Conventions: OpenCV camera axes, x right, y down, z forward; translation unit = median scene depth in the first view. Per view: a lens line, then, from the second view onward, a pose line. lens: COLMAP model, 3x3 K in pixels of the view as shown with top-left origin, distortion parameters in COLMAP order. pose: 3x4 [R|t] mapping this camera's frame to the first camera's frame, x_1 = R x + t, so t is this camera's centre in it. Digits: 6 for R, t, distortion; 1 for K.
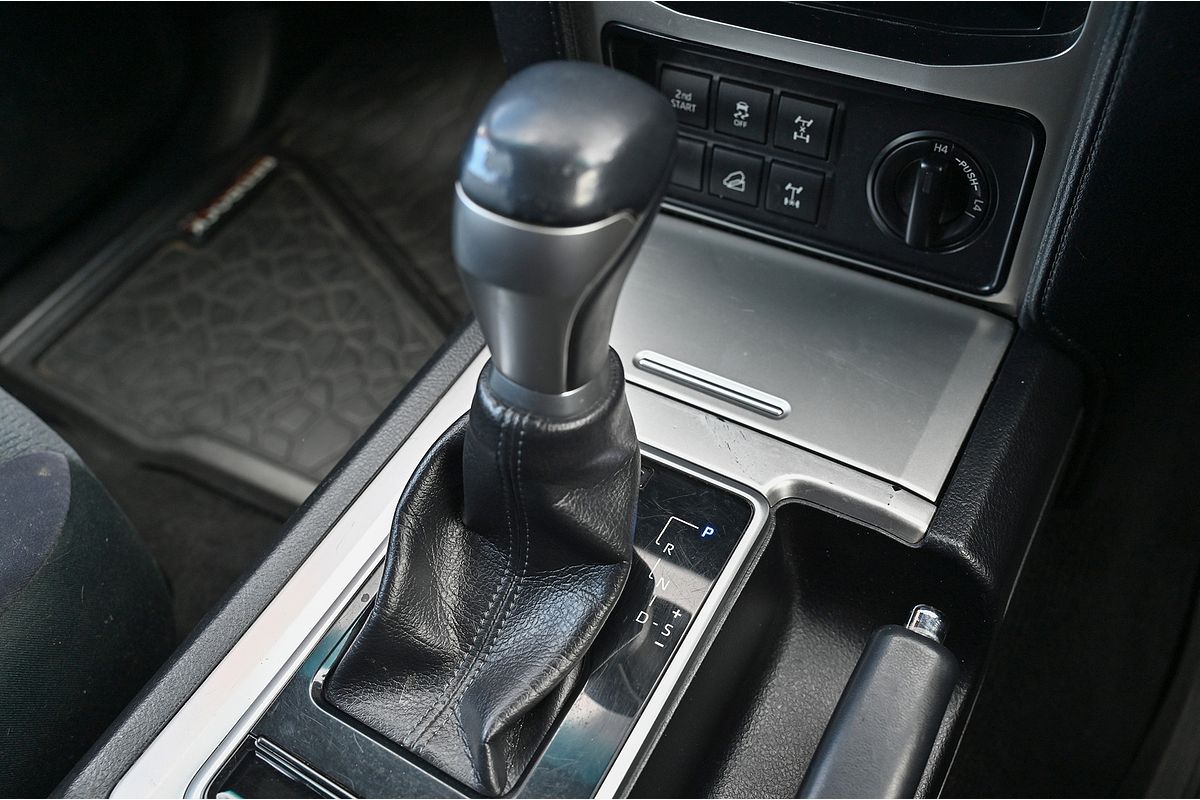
lens RADIAL K [[1001.7, 0, 600.0], [0, 1001.7, 400.0], [0, 0, 1]] dist [0.009589, -0.002434]
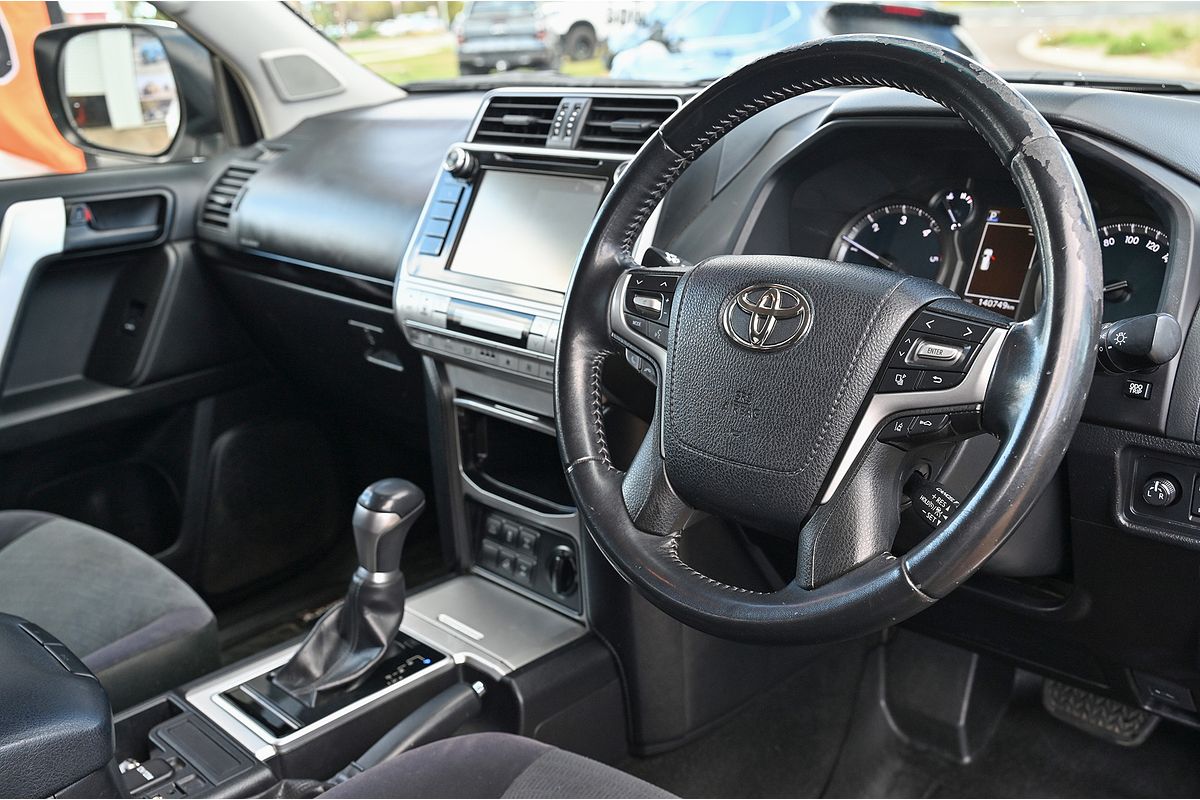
lens RADIAL K [[1138.5, 0, 600.0], [0, 1138.5, 400.0], [0, 0, 1]] dist [0.004094, 0.005567]
pose [[0.967643, 0.136917, -0.211945, 0.931616], [-0.227941, 0.834564, -0.501544, 0.822731], [0.108212, 0.533626, 0.838769, -1.576927]]
